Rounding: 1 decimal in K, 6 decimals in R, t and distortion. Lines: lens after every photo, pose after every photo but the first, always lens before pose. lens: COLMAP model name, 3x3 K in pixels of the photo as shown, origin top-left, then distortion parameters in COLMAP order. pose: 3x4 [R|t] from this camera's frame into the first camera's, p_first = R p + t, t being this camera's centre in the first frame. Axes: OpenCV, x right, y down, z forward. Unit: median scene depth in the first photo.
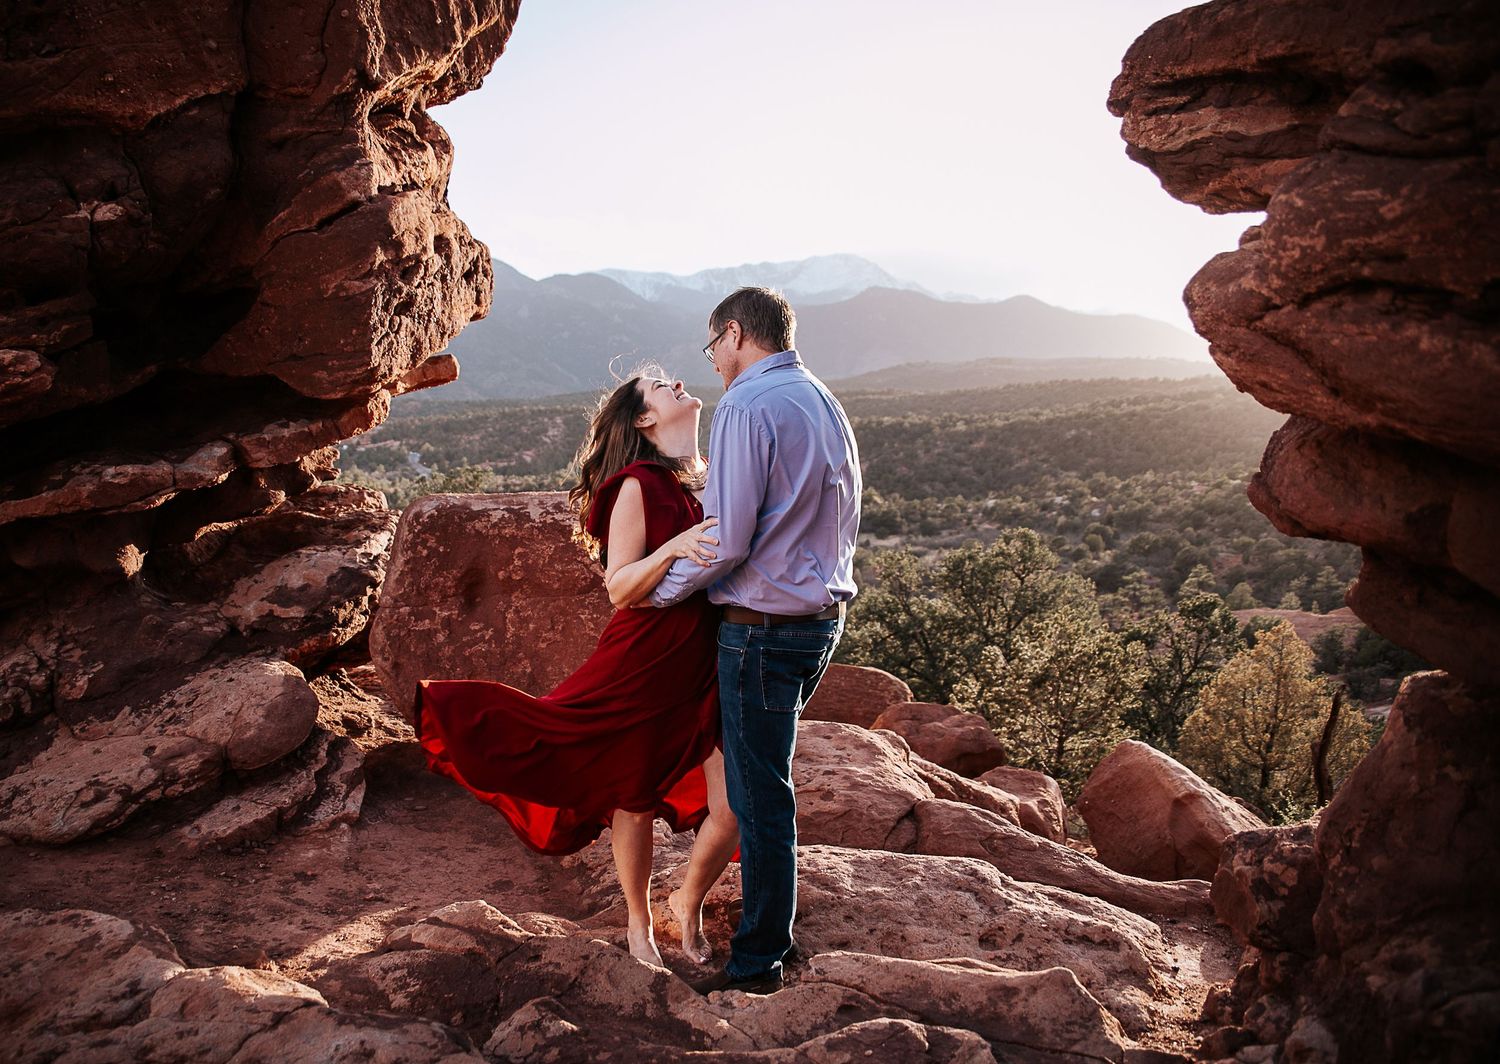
lens RADIAL K [[1154.4, 0, 645.2], [0, 1154.4, 553.7], [0, 0, 1]] dist [-0.101820, 0.078942]
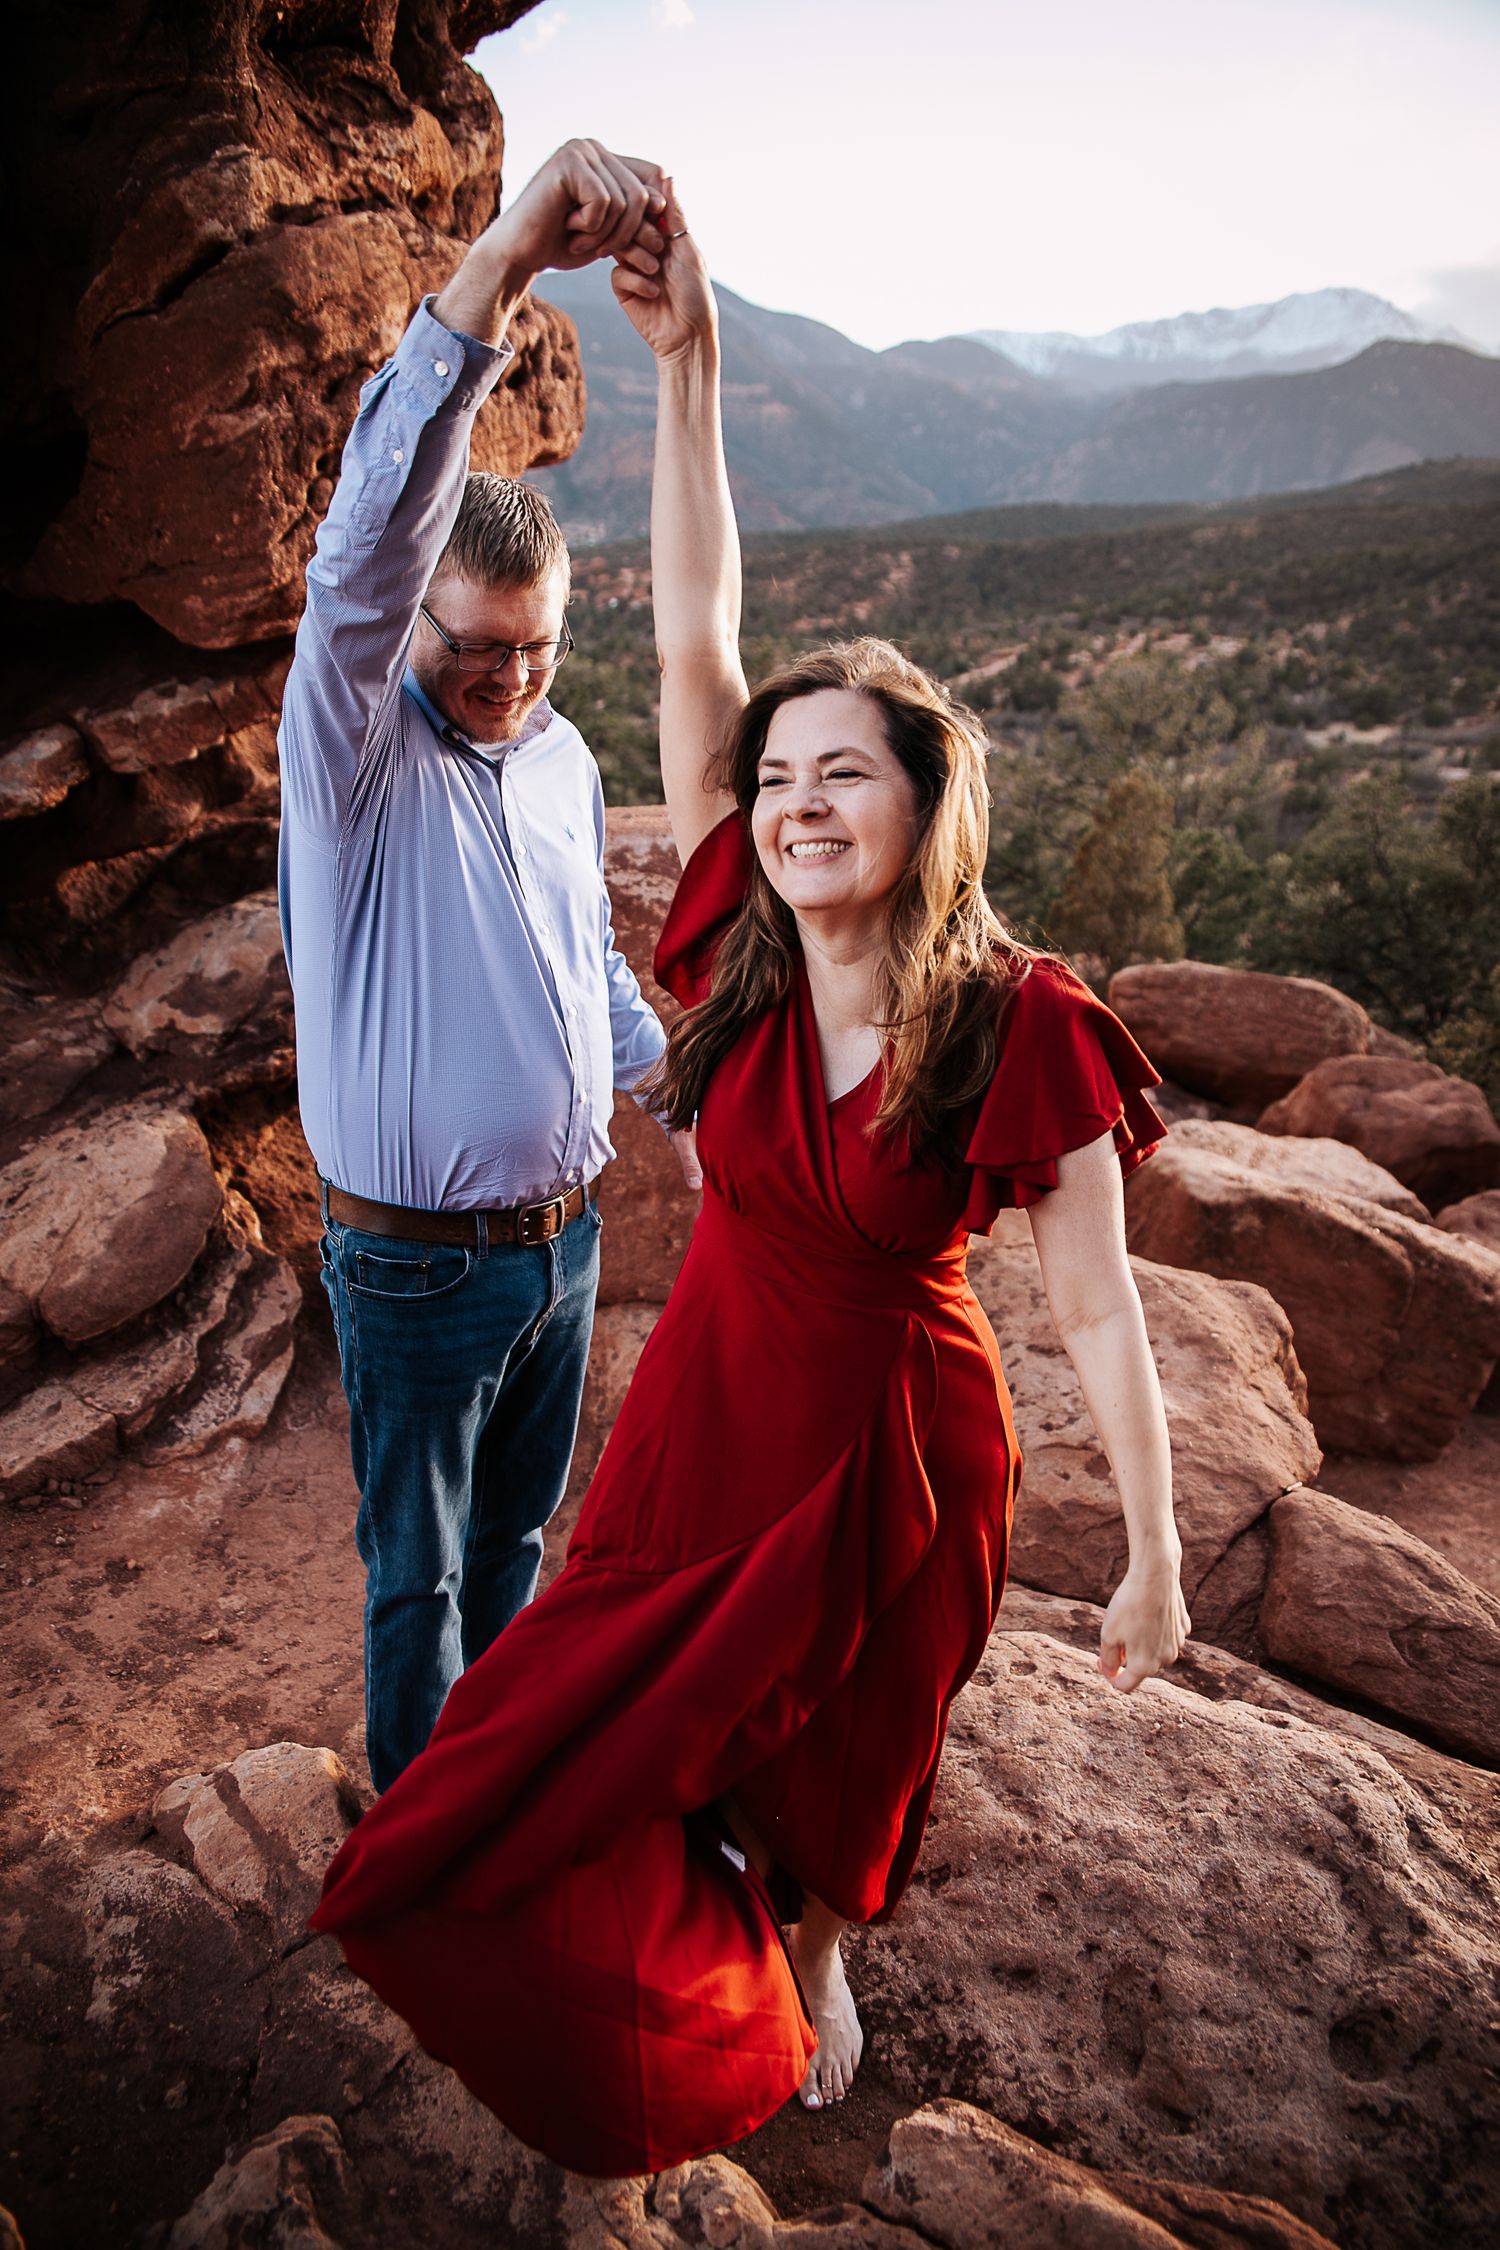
lens RADIAL K [[1537.9, 0, 736.7], [0, 1537.9, 1130.1], [0, 0, 1]] dist [-0.105948, 0.076088]
pose [[0.983659, 0.038531, -0.175873, 0.099773], [0.005468, 0.969989, 0.243089, -0.087213], [0.179961, -0.240078, 0.953927, 0.316372]]
